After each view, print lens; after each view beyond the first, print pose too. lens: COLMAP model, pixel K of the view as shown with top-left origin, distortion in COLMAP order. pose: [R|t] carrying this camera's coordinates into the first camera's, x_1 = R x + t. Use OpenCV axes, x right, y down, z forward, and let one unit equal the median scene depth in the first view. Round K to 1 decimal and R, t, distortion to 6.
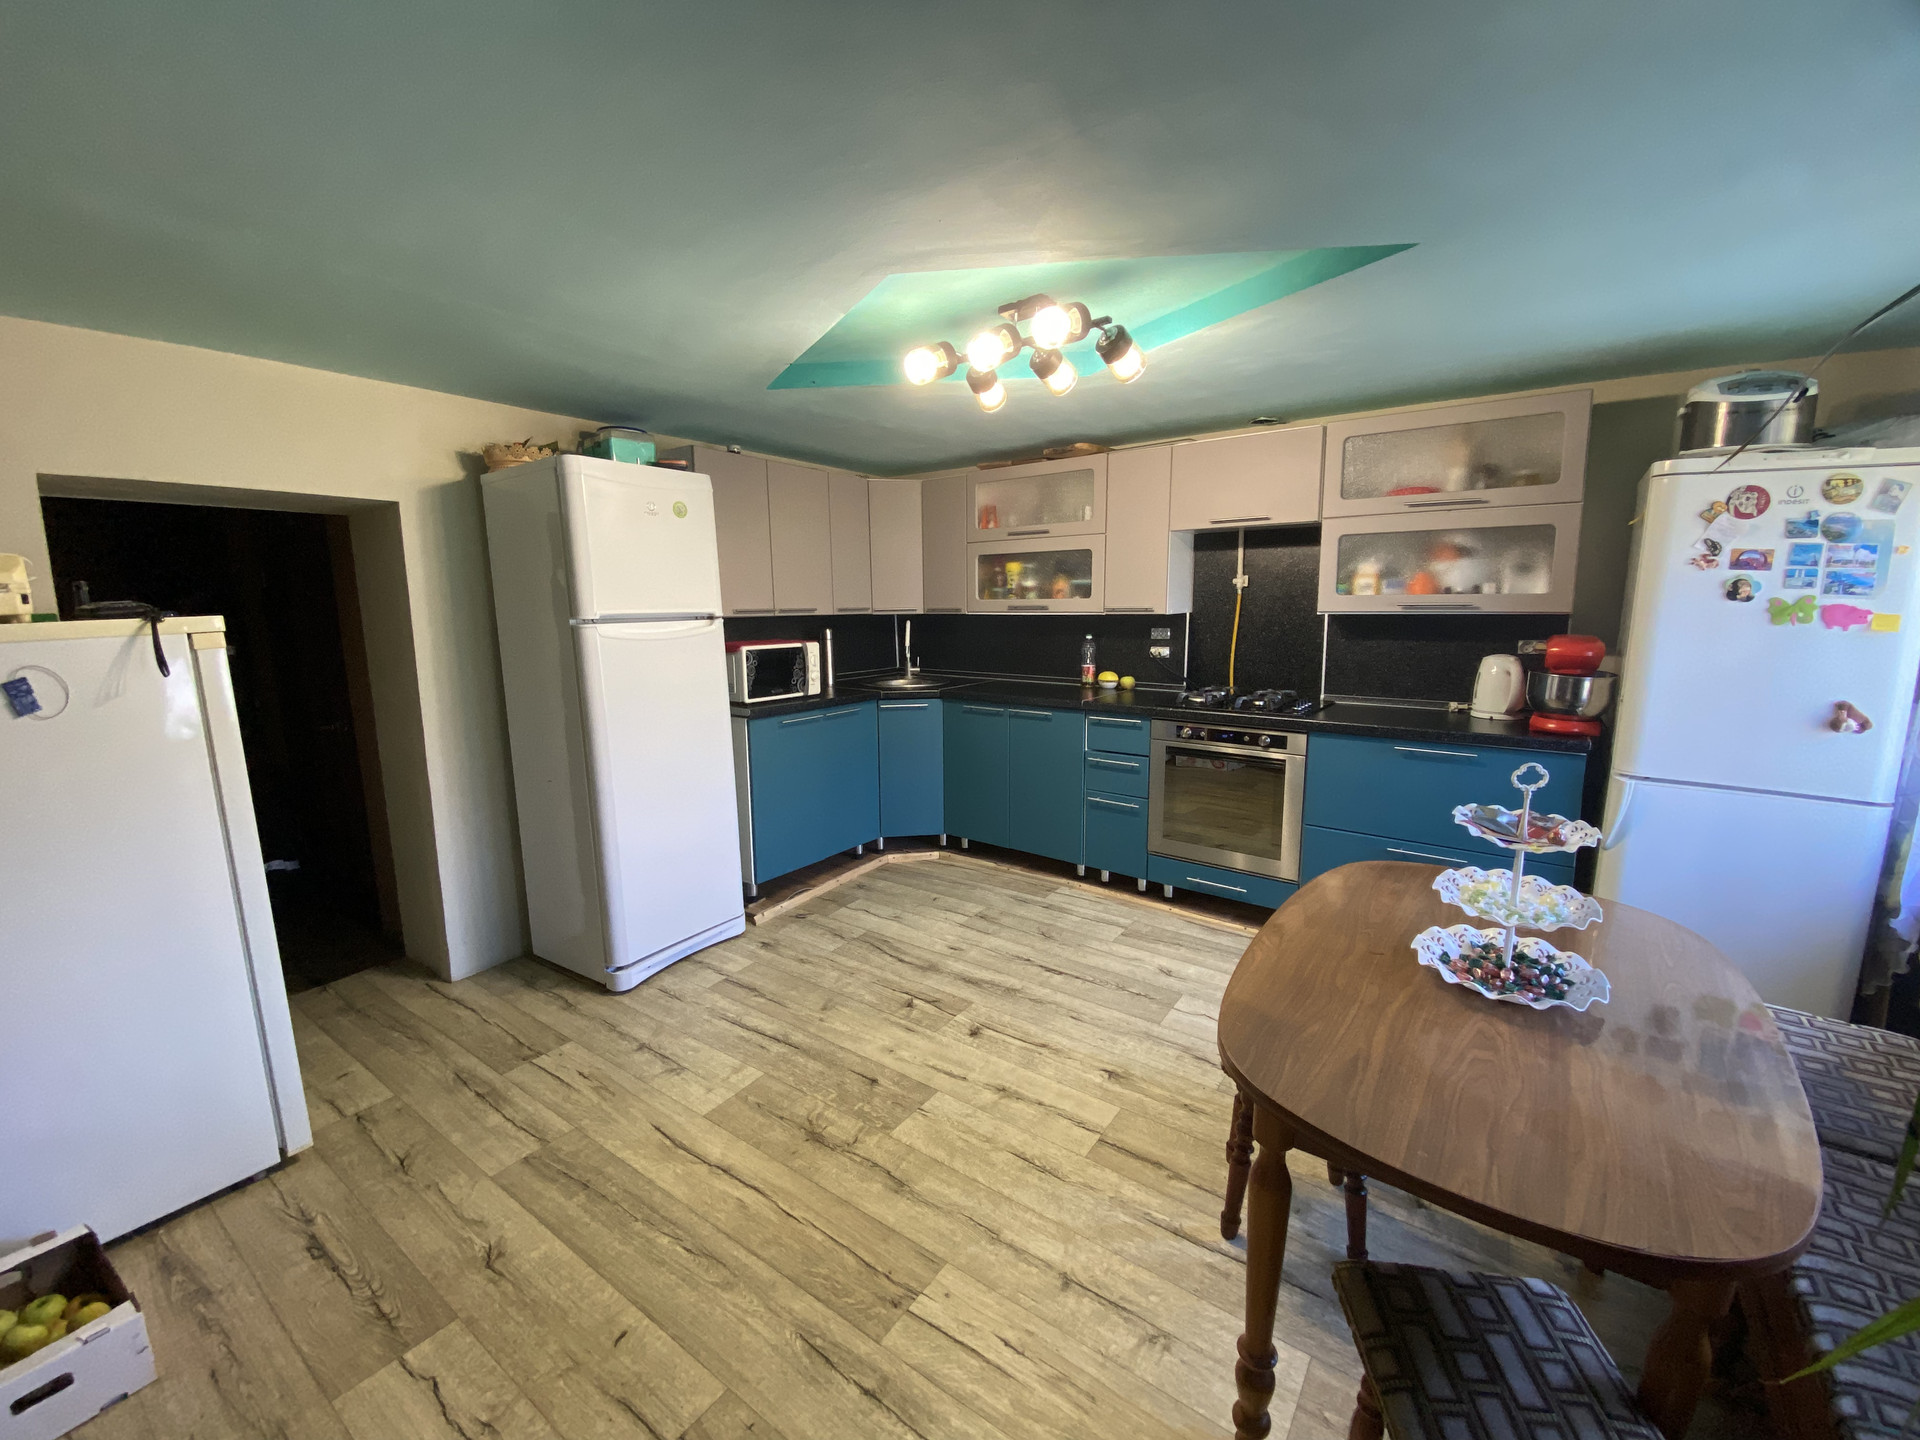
lens RADIAL K [[778.7, 0, 962.2], [0, 778.7, 717.5], [0, 0, 1]] dist [-0.002926, -0.000967]
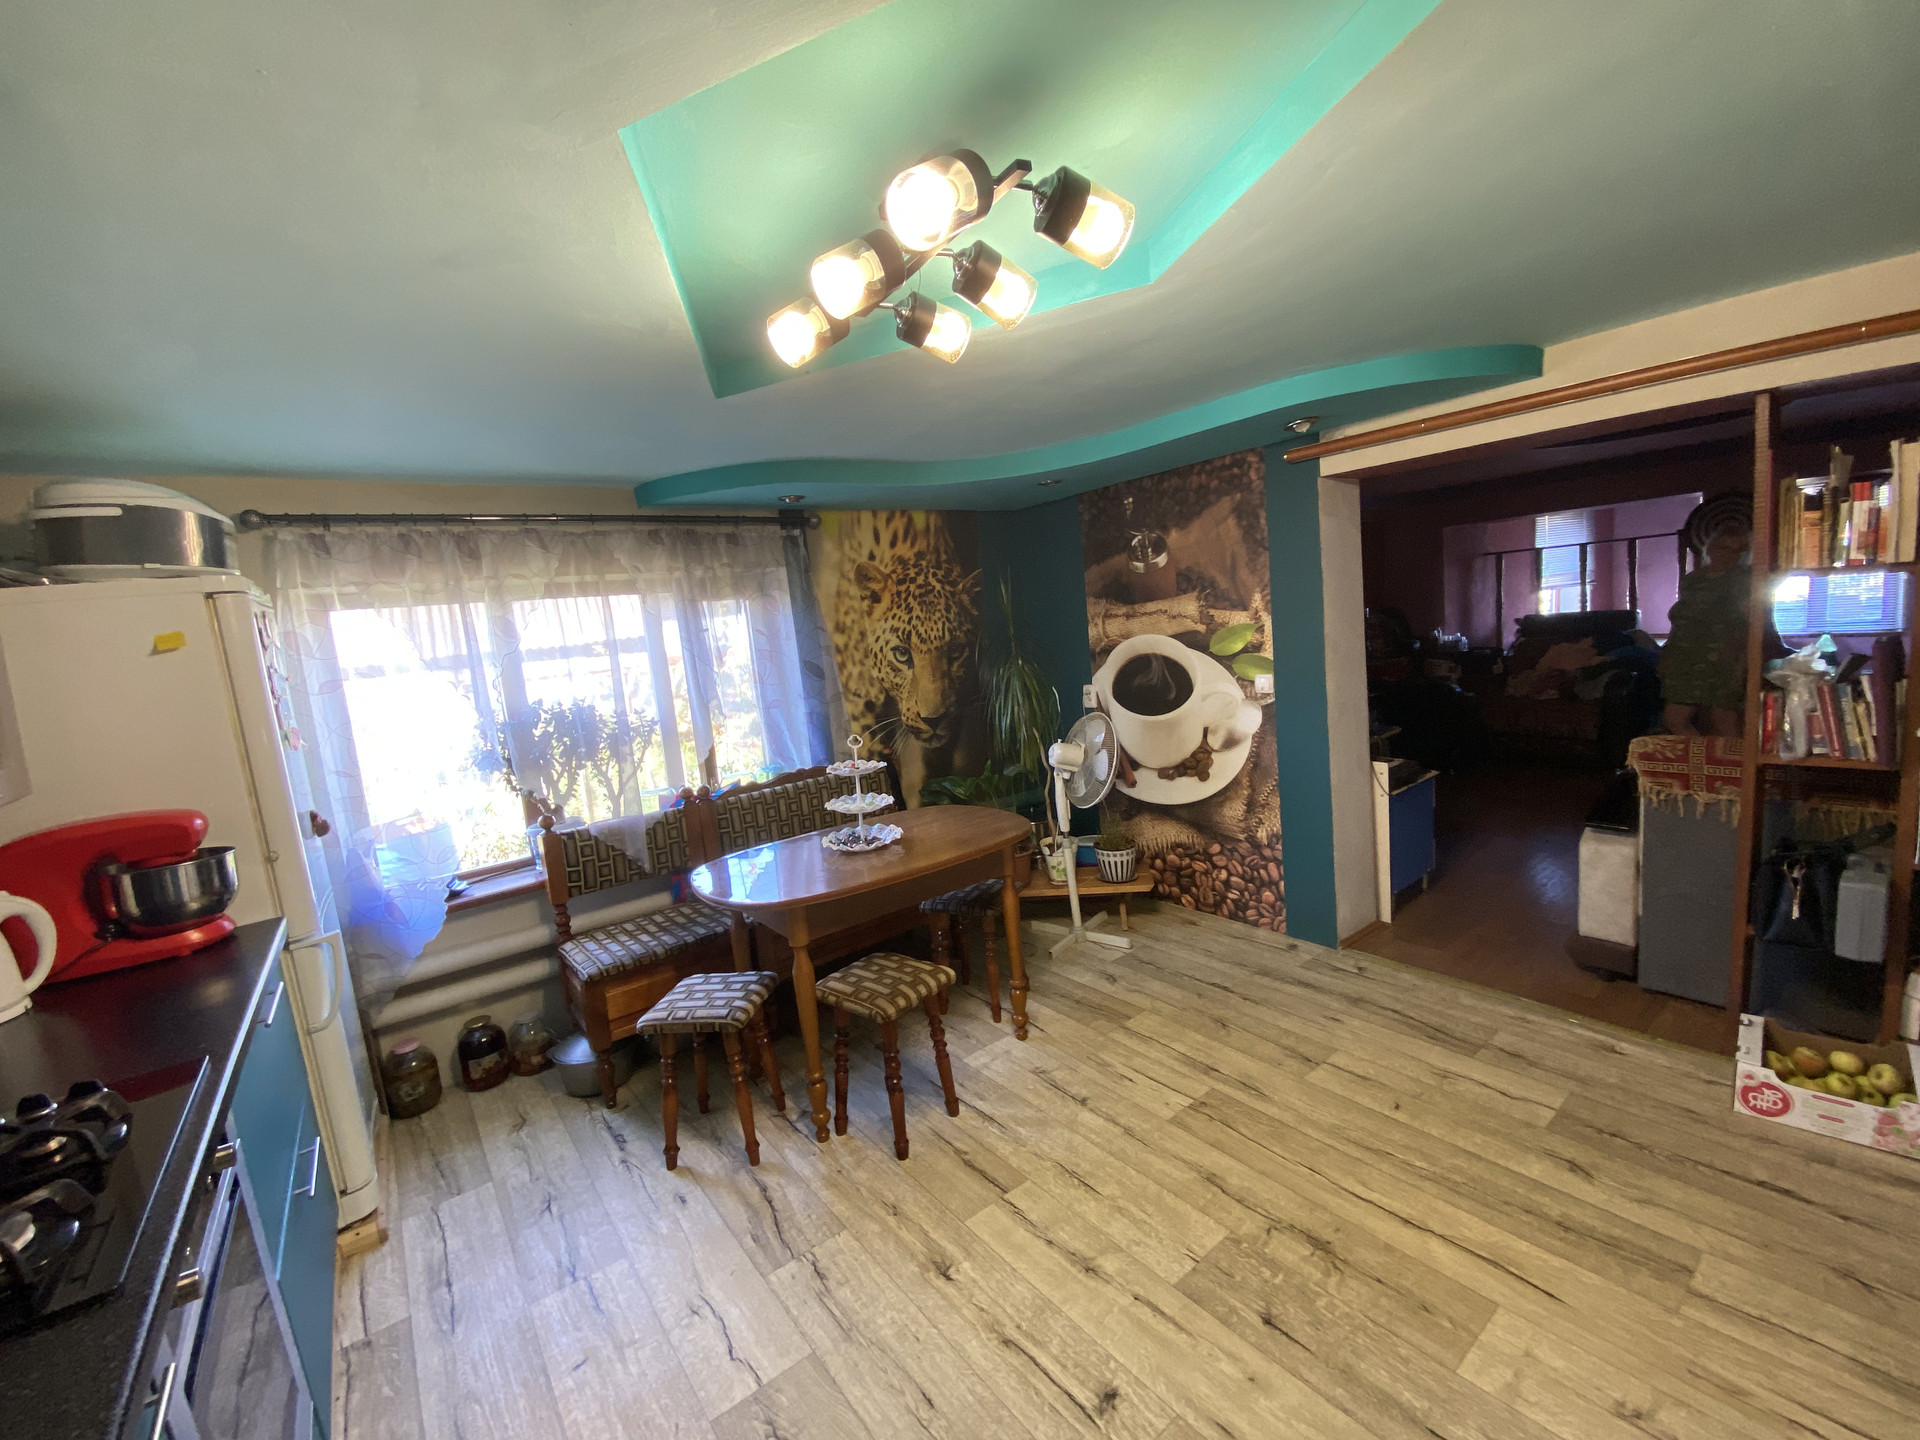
lens RADIAL K [[778.7, 0, 958.2], [0, 778.7, 718.6], [0, 0, 1]] dist [-0.002926, -0.000967]
pose [[-0.950677, 0.058402, 0.304635, -0.099742], [0.149173, 0.947167, 0.283941, -0.311962], [-0.271957, 0.315380, -0.909162, 1.653043]]
